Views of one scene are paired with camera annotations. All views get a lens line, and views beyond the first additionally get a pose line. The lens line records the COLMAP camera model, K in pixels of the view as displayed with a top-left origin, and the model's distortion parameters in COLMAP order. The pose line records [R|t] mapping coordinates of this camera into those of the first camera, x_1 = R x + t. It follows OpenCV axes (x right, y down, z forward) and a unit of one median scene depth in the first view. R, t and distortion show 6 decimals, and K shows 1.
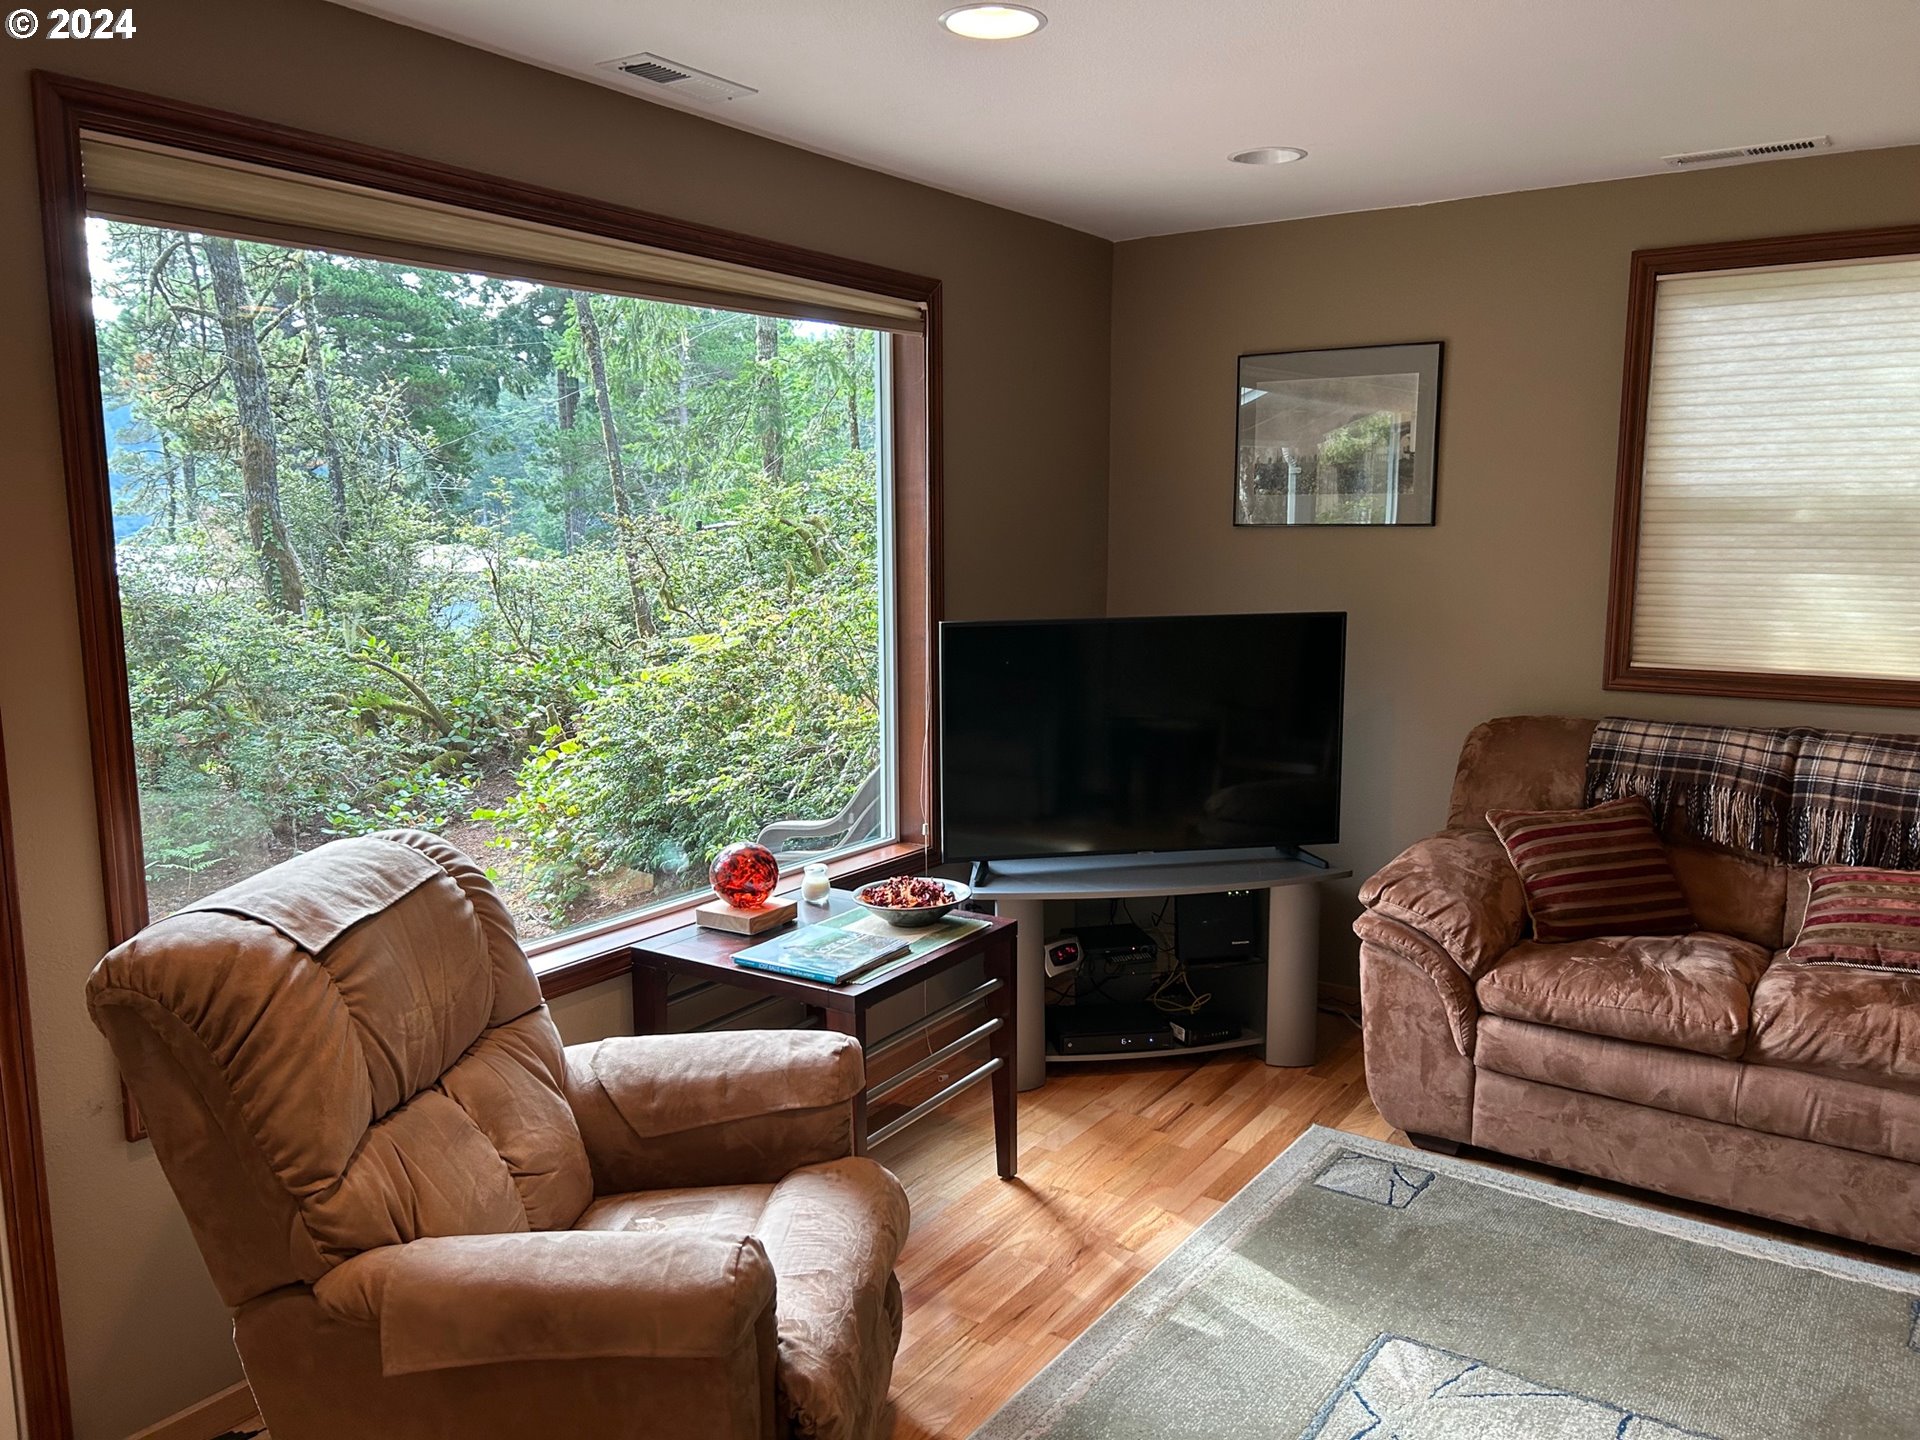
lens RADIAL K [[1440.7, 0, 945.9], [0, 1440.7, 735.5], [0, 0, 1]] dist [0.062492, -0.071077]
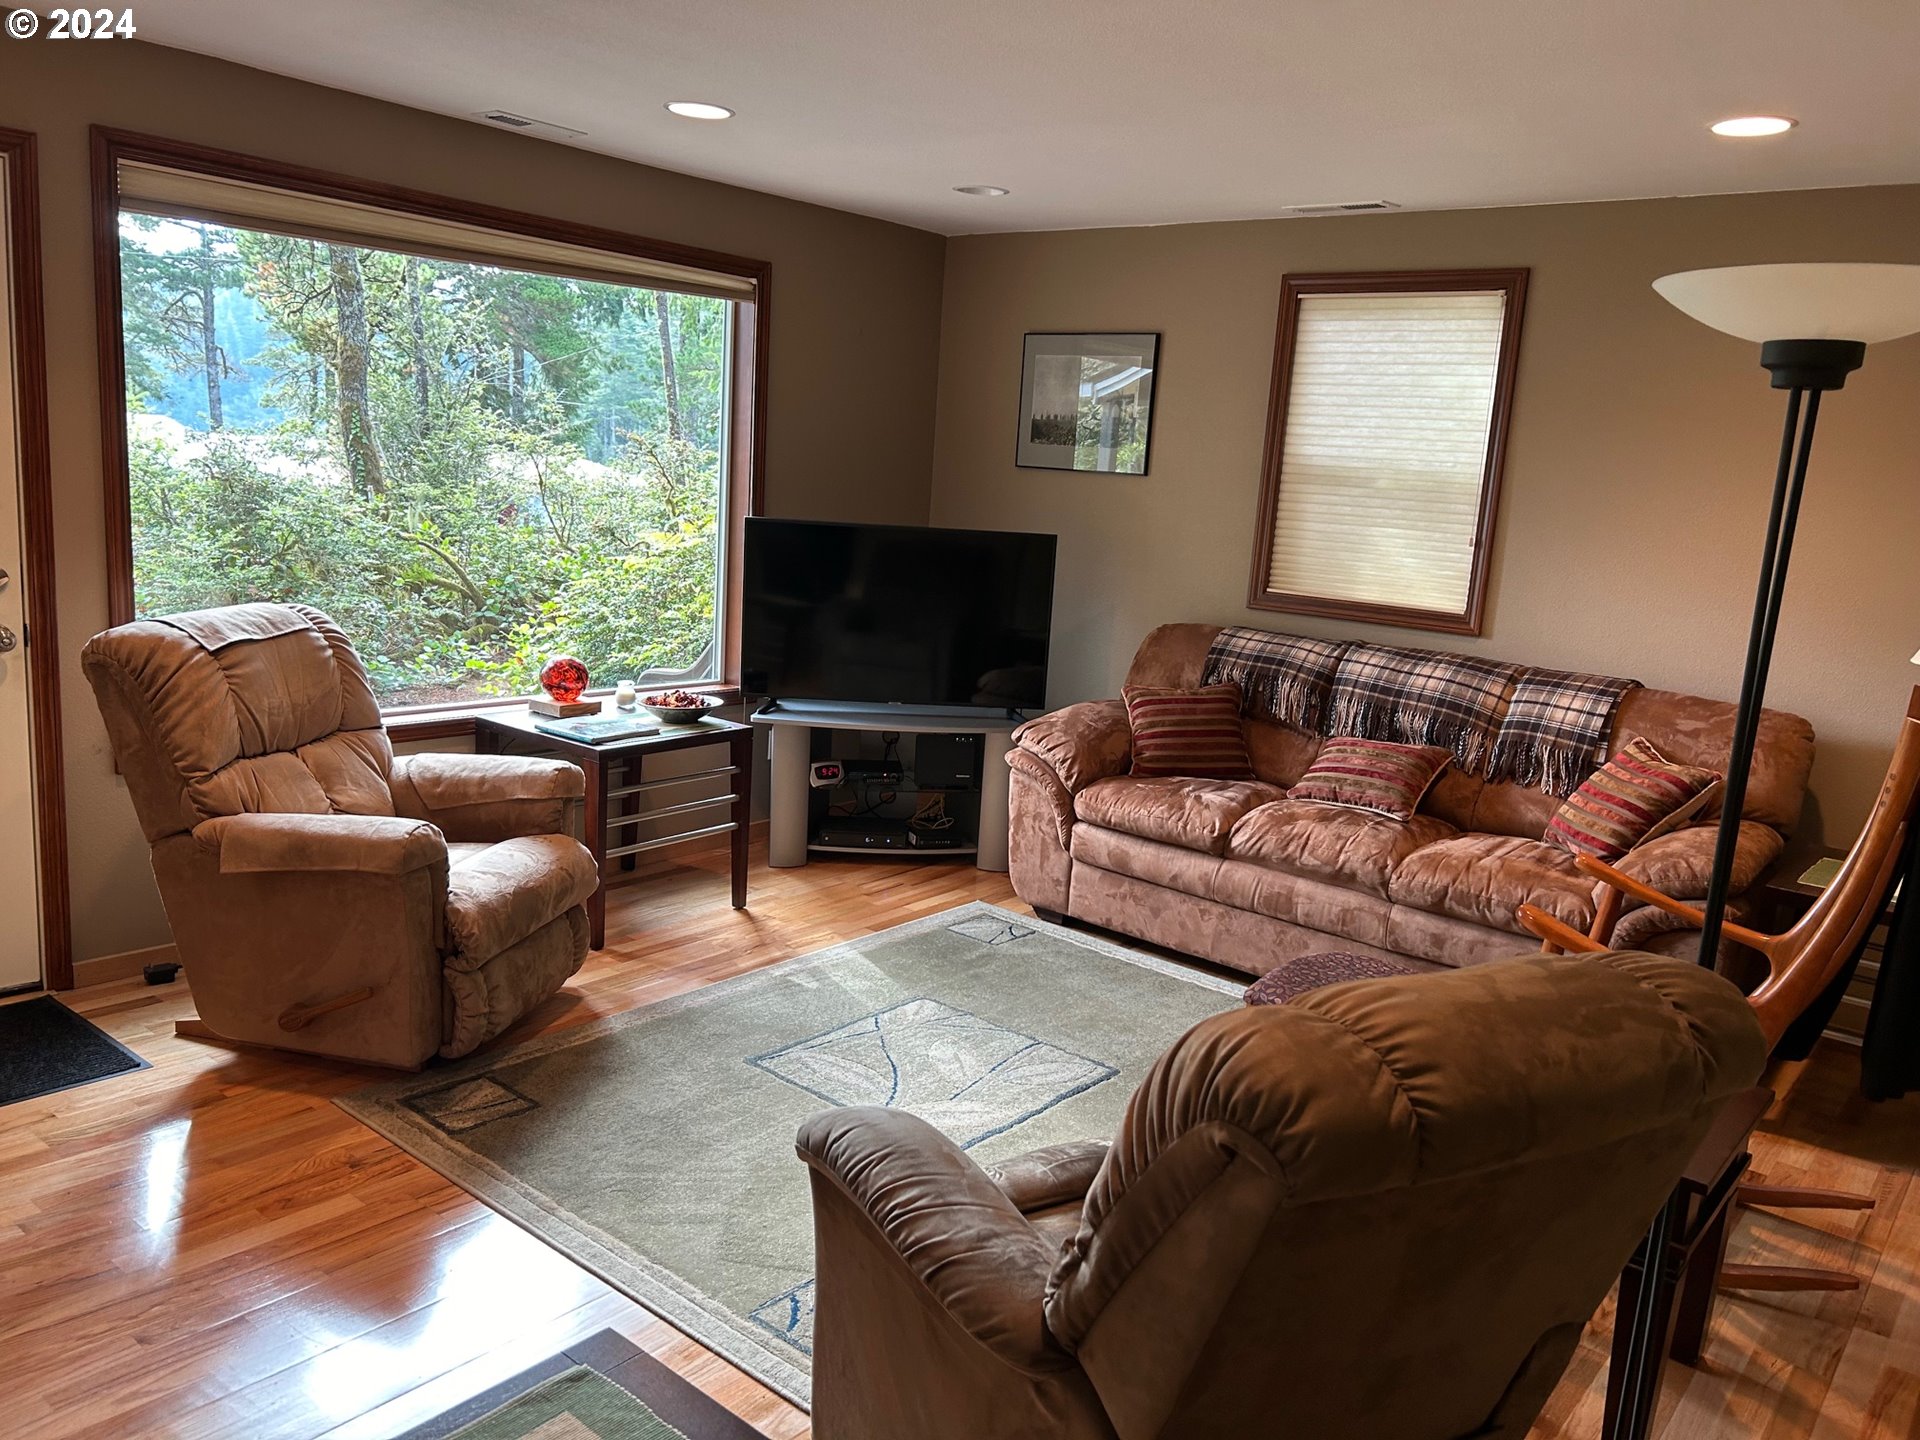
lens RADIAL K [[1440.7, 0, 945.9], [0, 1440.7, 735.5], [0, 0, 1]] dist [0.062492, -0.071077]
pose [[0.993808, 0.083757, -0.073007, 0.329054], [-0.080981, 0.995905, 0.040187, 0.061909], [0.076074, -0.034026, 0.996521, -0.385060]]
